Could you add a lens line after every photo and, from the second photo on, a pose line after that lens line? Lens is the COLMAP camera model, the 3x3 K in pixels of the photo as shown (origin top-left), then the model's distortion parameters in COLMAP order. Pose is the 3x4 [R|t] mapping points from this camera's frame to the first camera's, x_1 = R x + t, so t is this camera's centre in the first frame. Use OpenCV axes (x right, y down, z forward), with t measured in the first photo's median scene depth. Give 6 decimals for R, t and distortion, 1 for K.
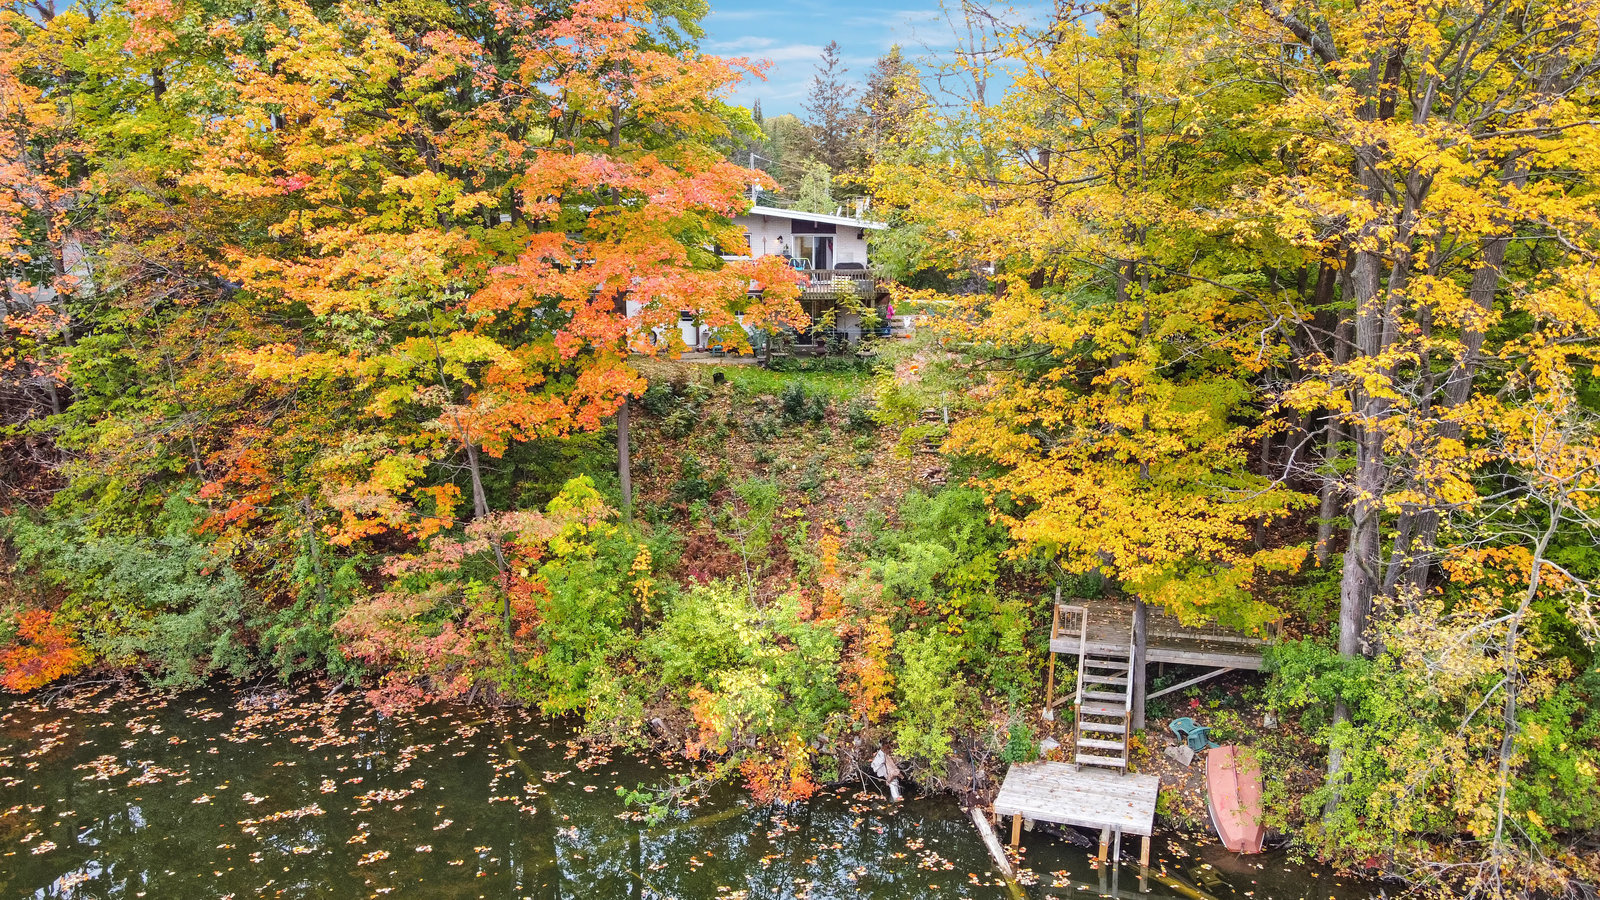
lens RADIAL K [[1215.9, 0, 799.7], [0, 1215.9, 449.3], [0, 0, 1]] dist [0.016095, 0.011367]
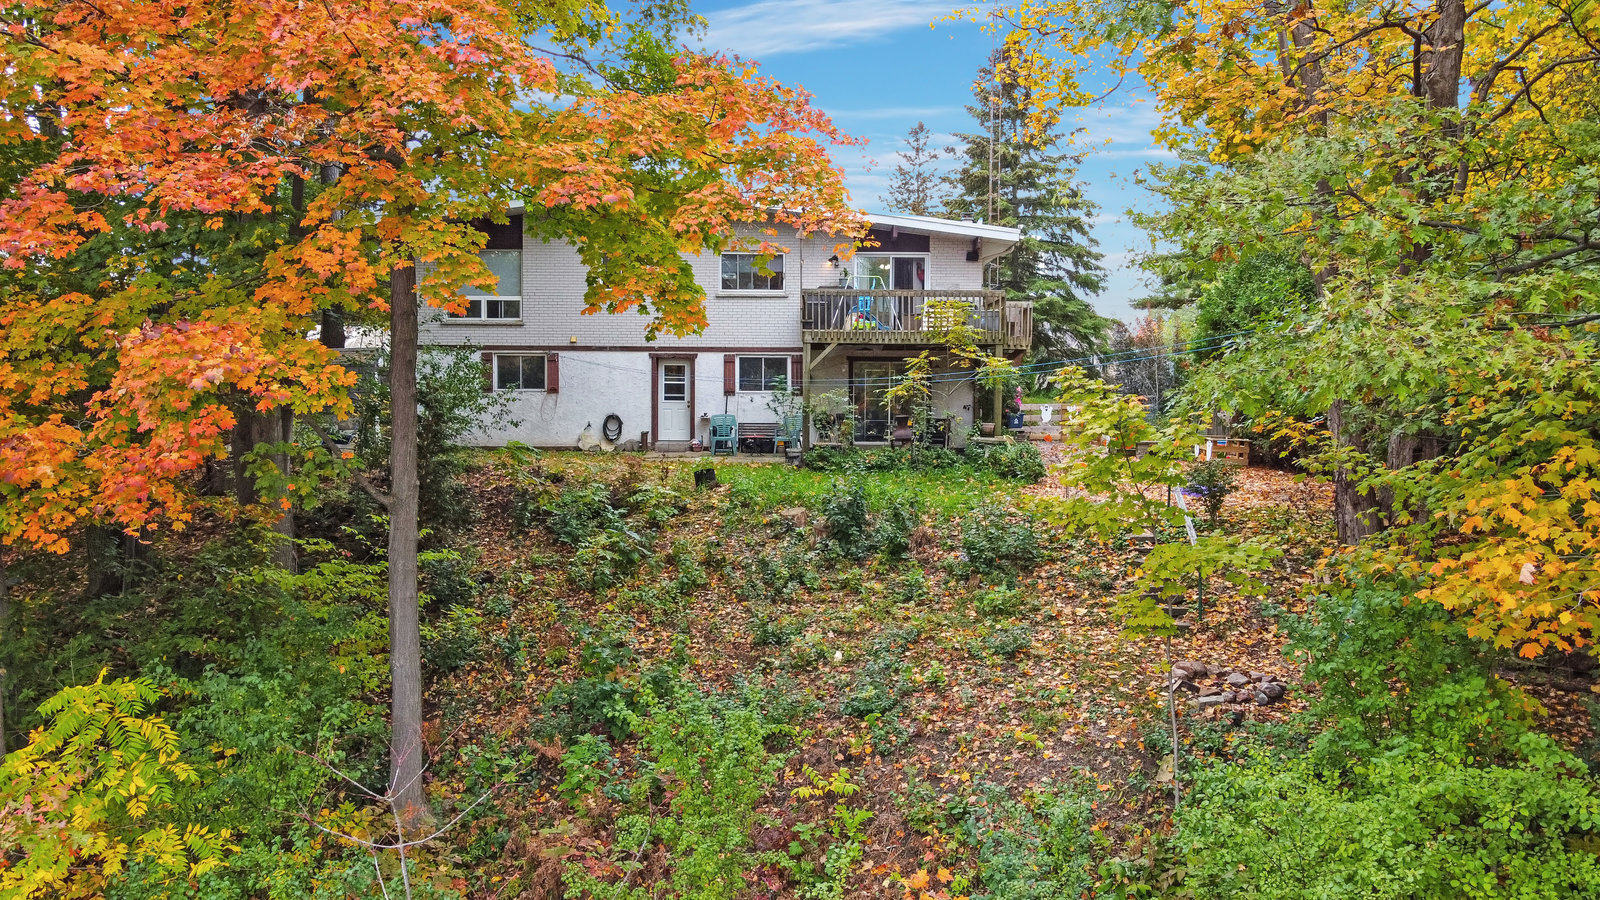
lens RADIAL K [[1215.9, 0, 804.1], [0, 1215.9, 454.1], [0, 0, 1]] dist [0.016095, 0.011367]
pose [[0.997895, 0.006904, -0.064483, 0.009512], [-0.016285, 0.989134, -0.146114, 0.006540], [0.062774, 0.146856, 0.987164, 0.527688]]
